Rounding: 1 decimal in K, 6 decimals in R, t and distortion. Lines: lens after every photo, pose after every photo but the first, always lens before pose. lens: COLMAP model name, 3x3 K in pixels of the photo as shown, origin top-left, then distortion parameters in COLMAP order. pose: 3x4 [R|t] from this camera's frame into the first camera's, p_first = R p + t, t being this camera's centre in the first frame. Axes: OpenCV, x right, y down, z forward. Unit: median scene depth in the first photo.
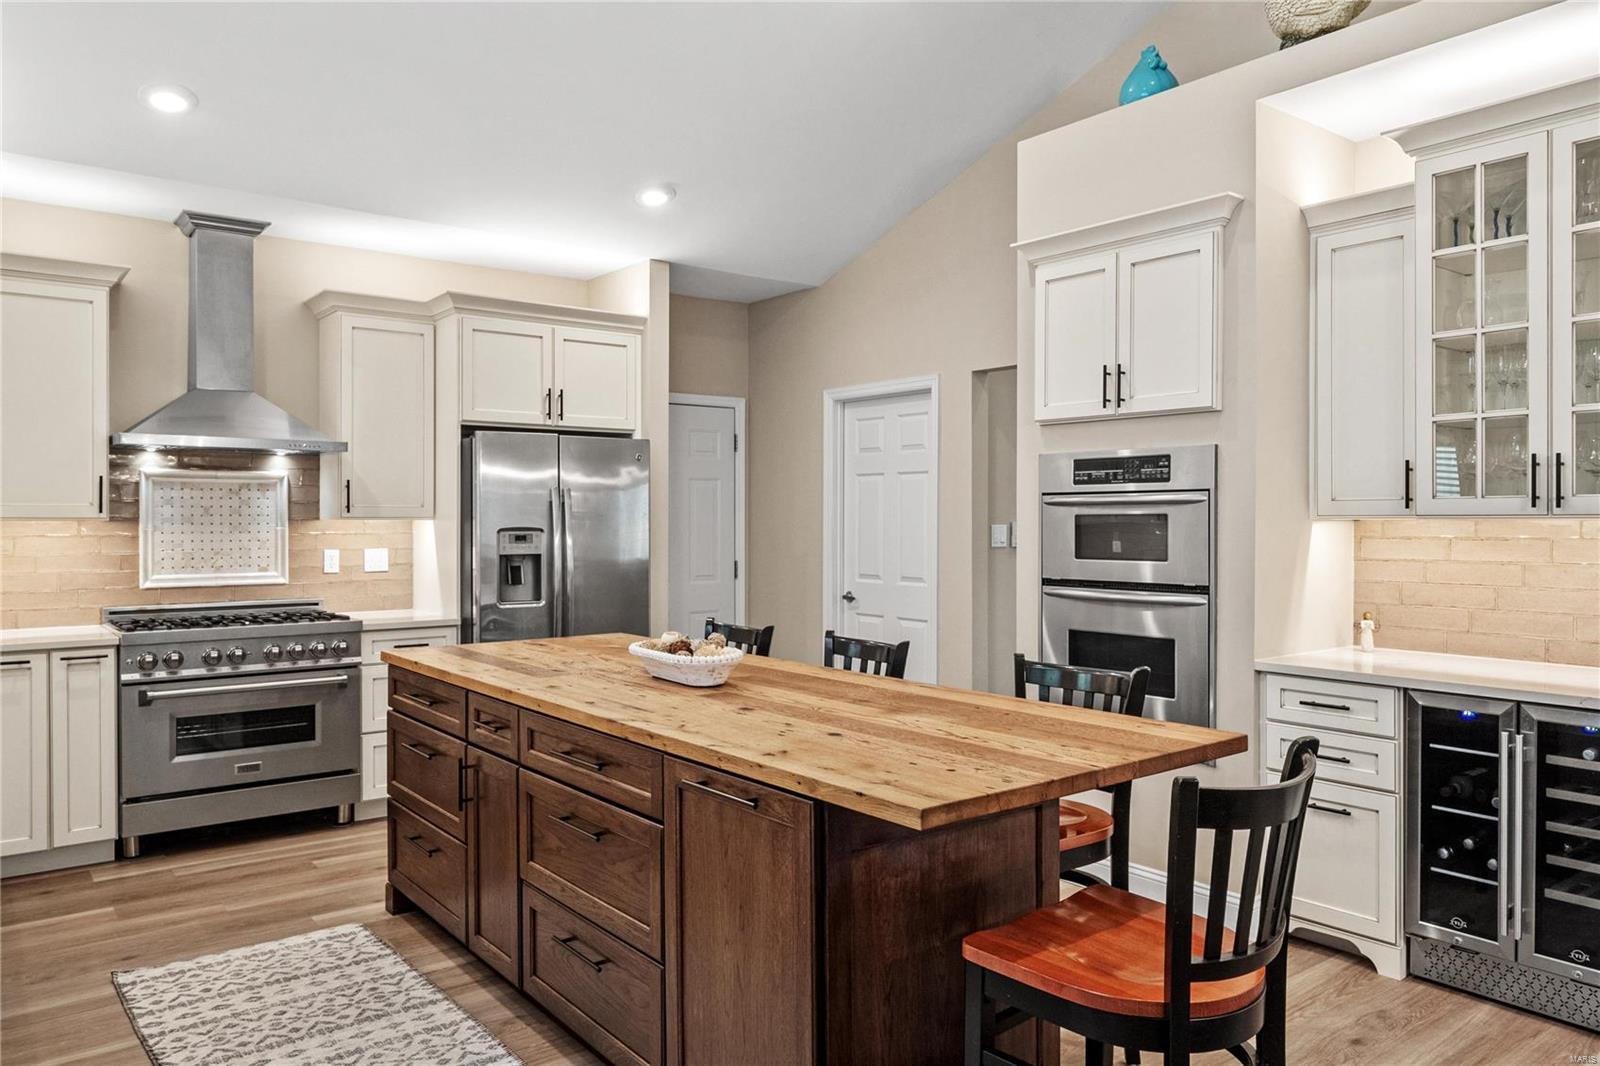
lens RADIAL K [[1116.4, 0, 813.9], [0, 1116.4, 522.7], [0, 0, 1]] dist [-0.001105, 0.006214]
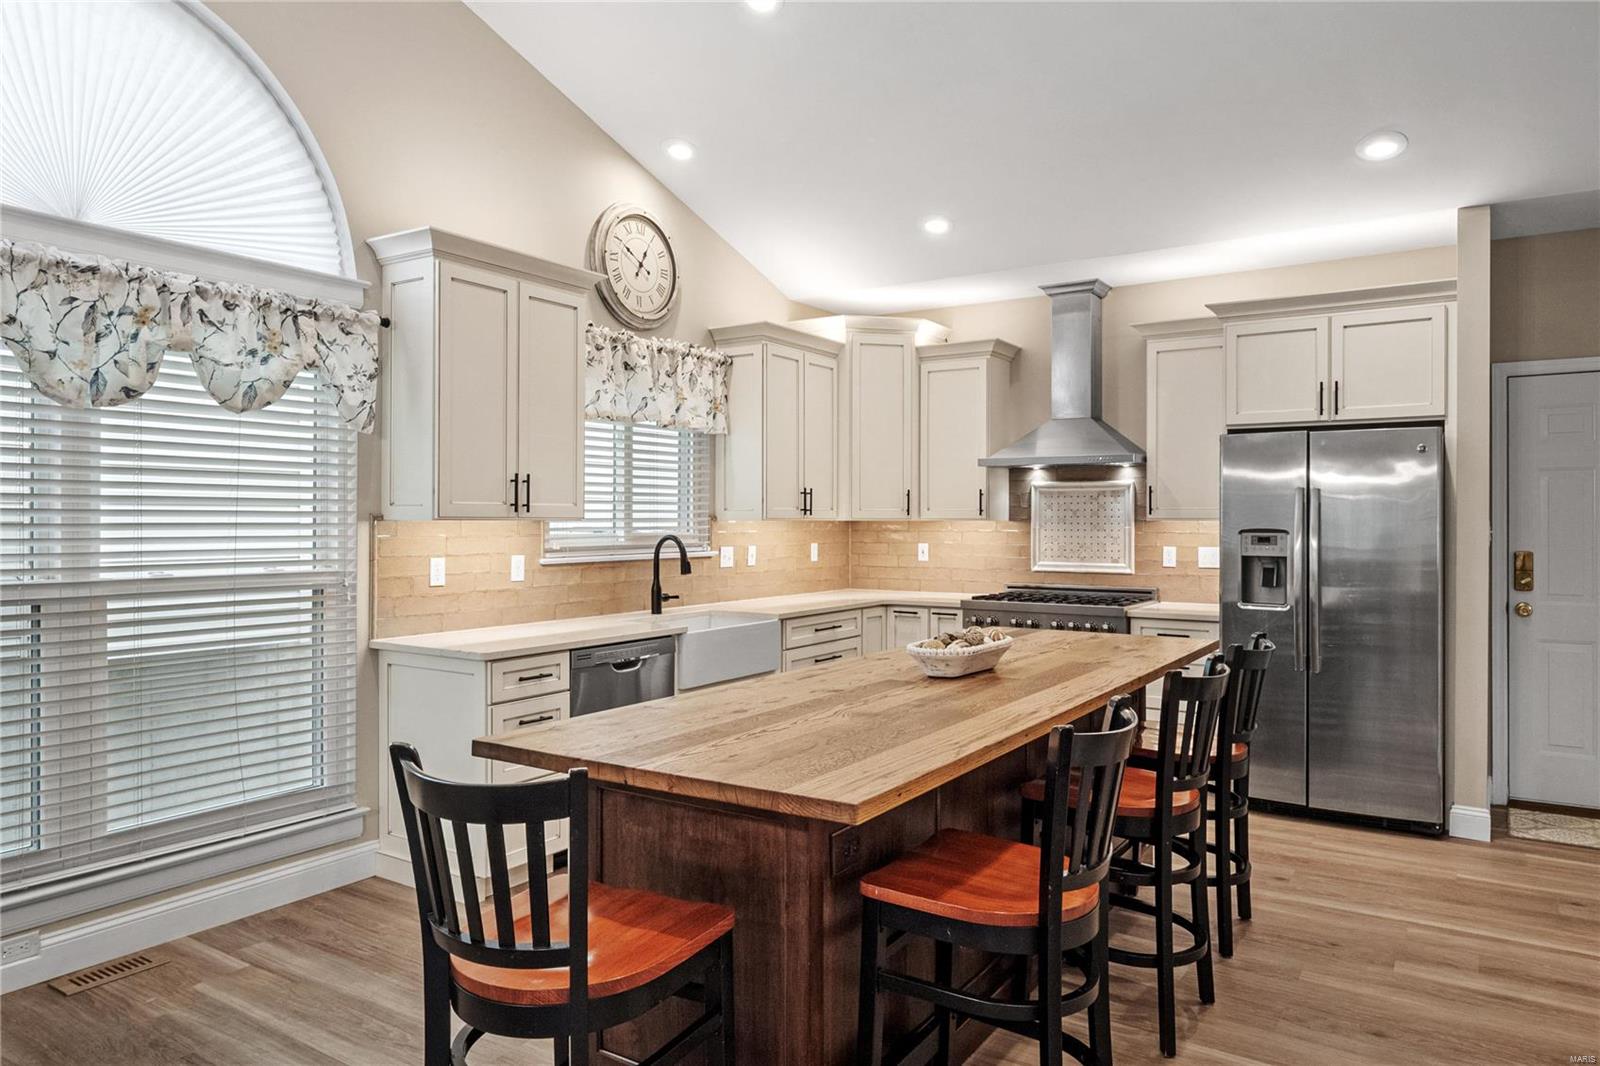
lens RADIAL K [[1022.7, 0, 818.8], [0, 1022.7, 521.8], [0, 0, 1]] dist [0.001801, -0.000987]
pose [[0.331256, 0.004312, -0.943531, 0.514662], [-0.004000, 0.999987, 0.003165, -0.003705], [0.943532, 0.002726, 0.331269, 0.367767]]
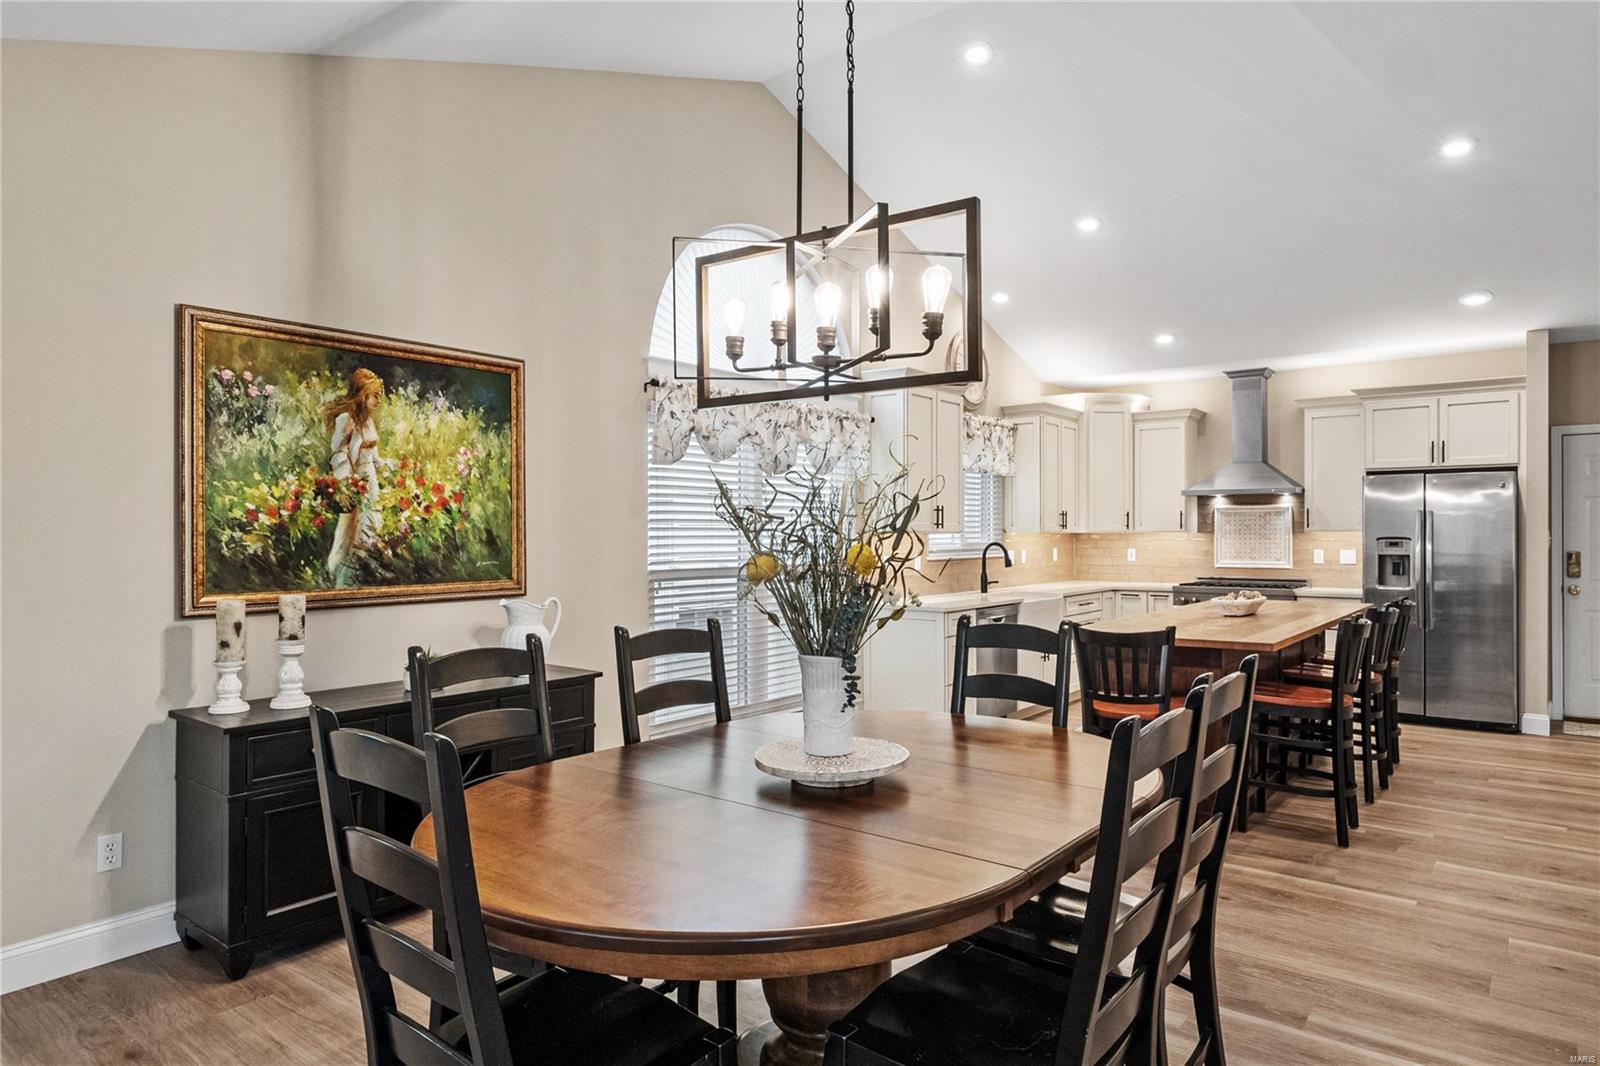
lens RADIAL K [[953.4, 0, 815.1], [0, 953.4, 536.0], [0, 0, 1]] dist [-0.001068, -0.000211]
pose [[0.247278, 0.004586, -0.968934, 0.894781], [0.000078, 0.999989, 0.004753, -0.003758], [0.968945, -0.001251, 0.247275, -0.095248]]
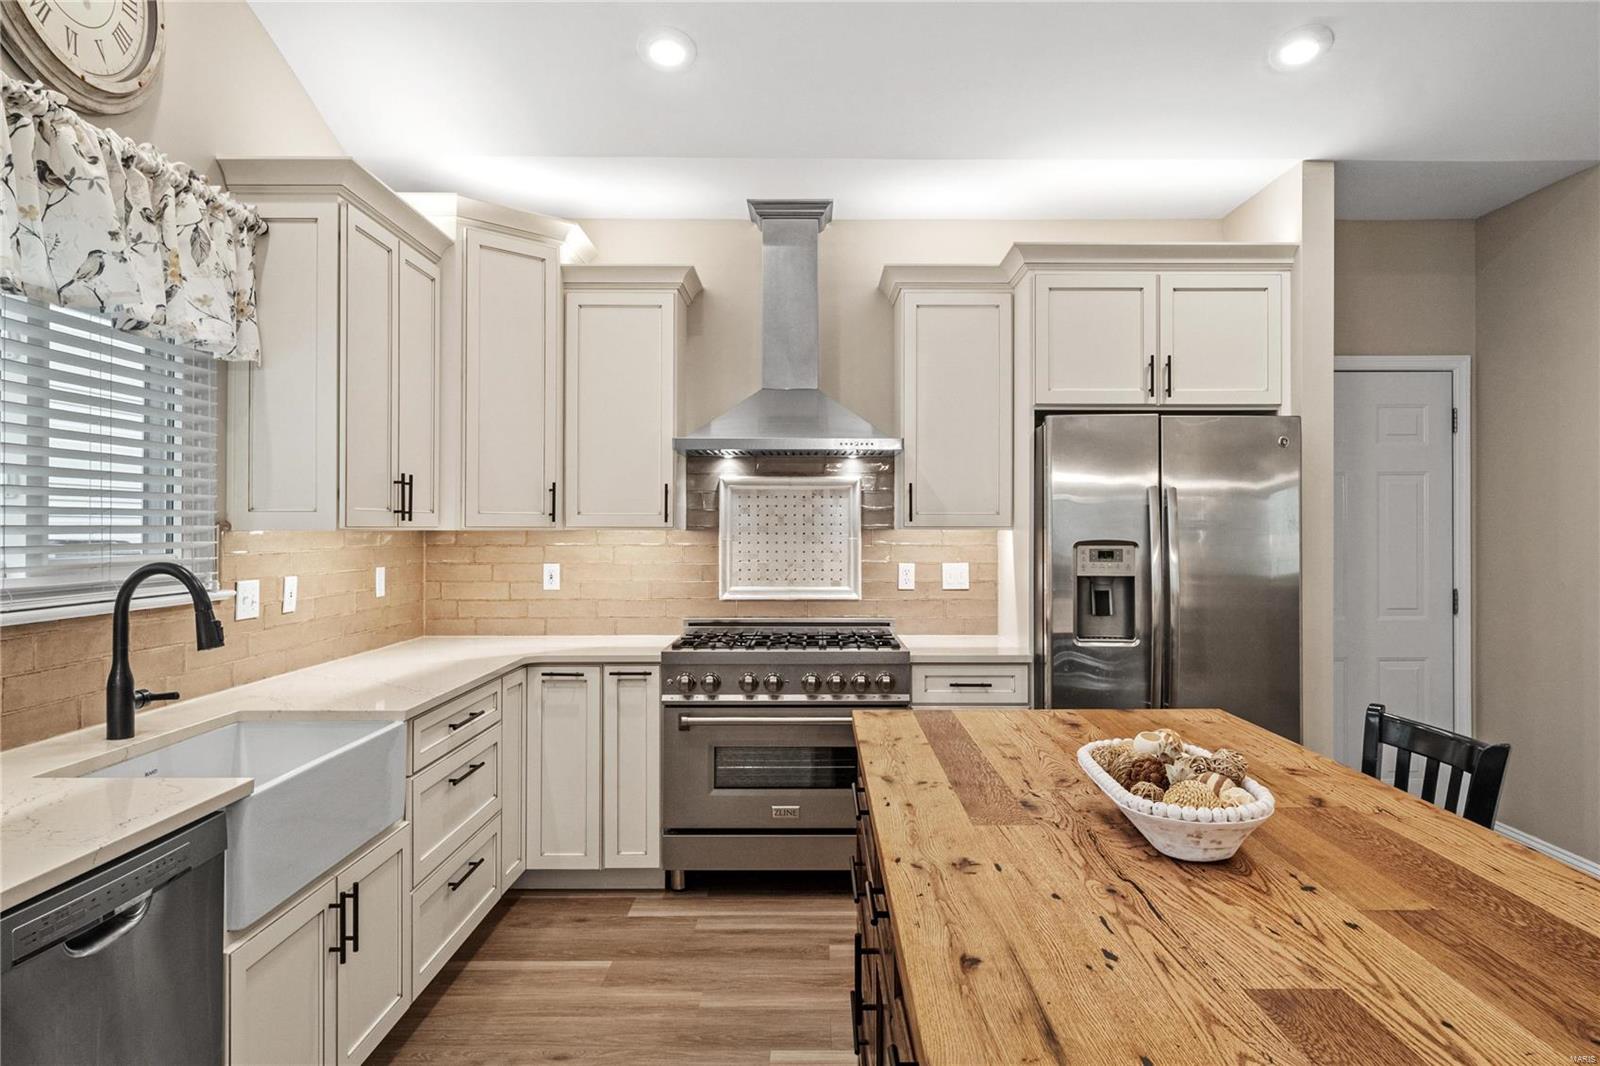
lens RADIAL K [[994.8, 0, 817.2], [0, 994.8, 520.5], [0, 0, 1]] dist [0.000747, 0.002547]
pose [[0.791927, -0.002849, -0.610609, -0.007886], [-0.003449, 0.999952, -0.009139, -0.002747], [0.610606, 0.009344, 0.791880, 0.390300]]
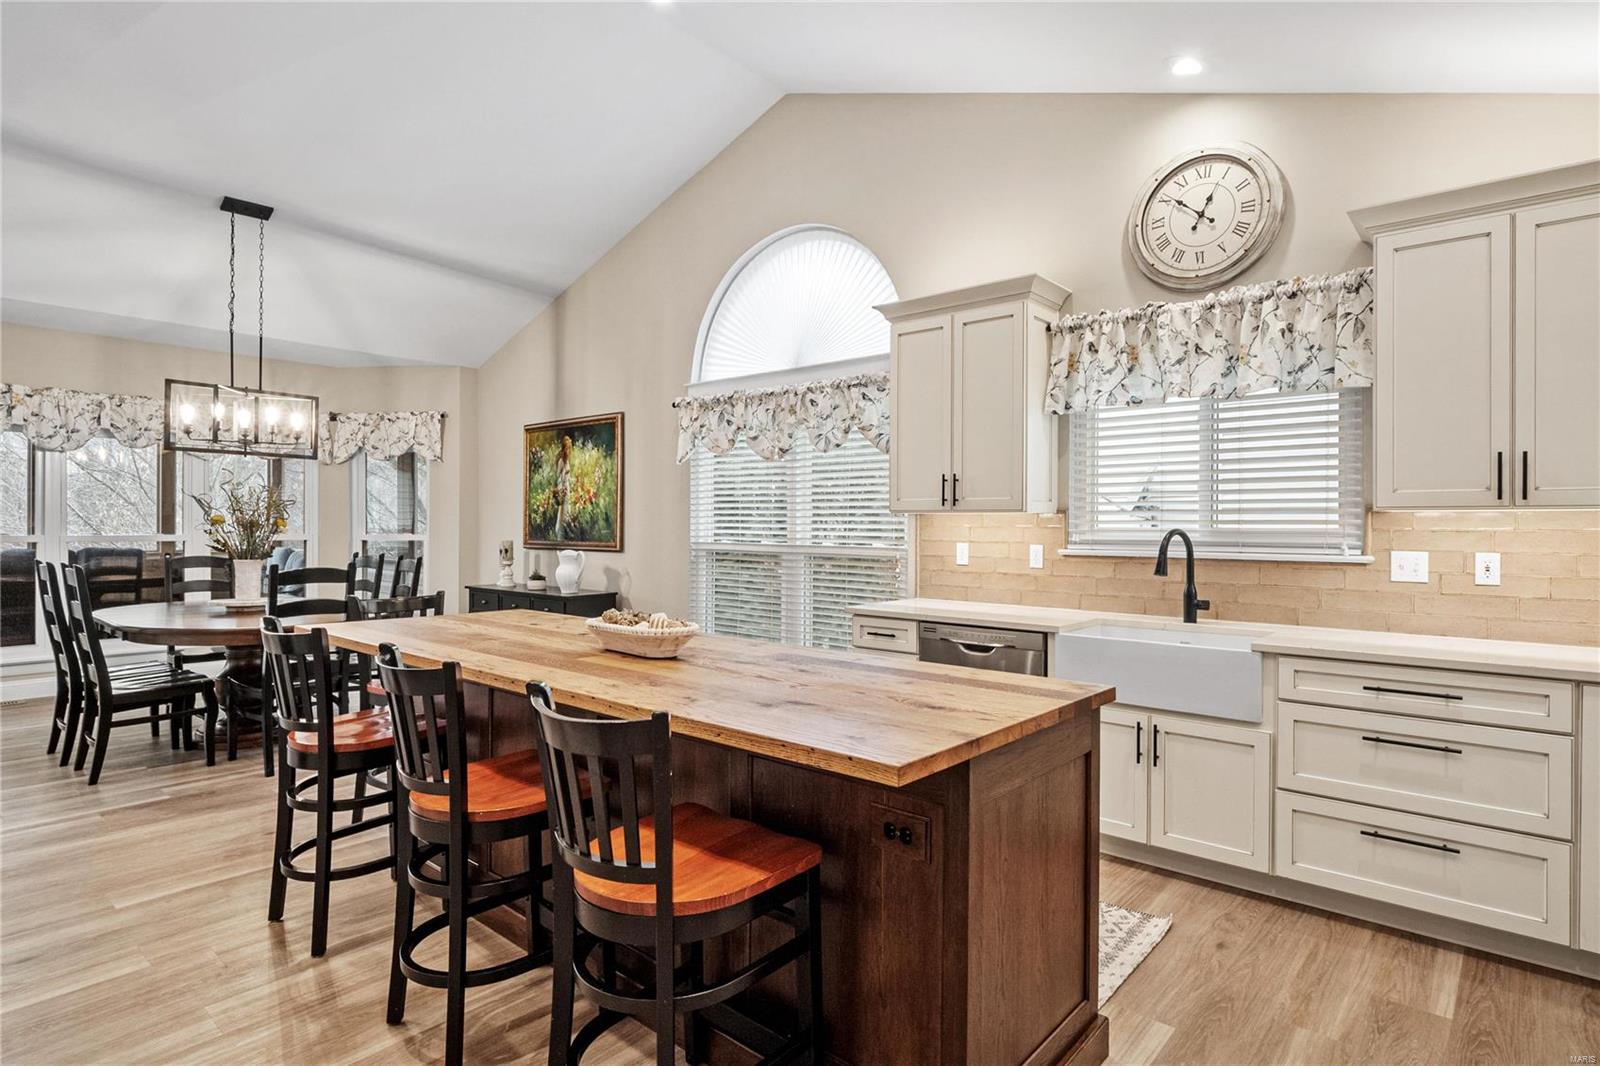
lens RADIAL K [[839.2, 0, 805.7], [0, 839.2, 525.1], [0, 0, 1]] dist [0.001767, -0.000741]
pose [[-0.980197, -0.003426, -0.197997, -0.074427], [-0.004021, 0.999989, 0.002602, 0.009801], [0.197986, 0.003347, -0.980199, 1.232185]]
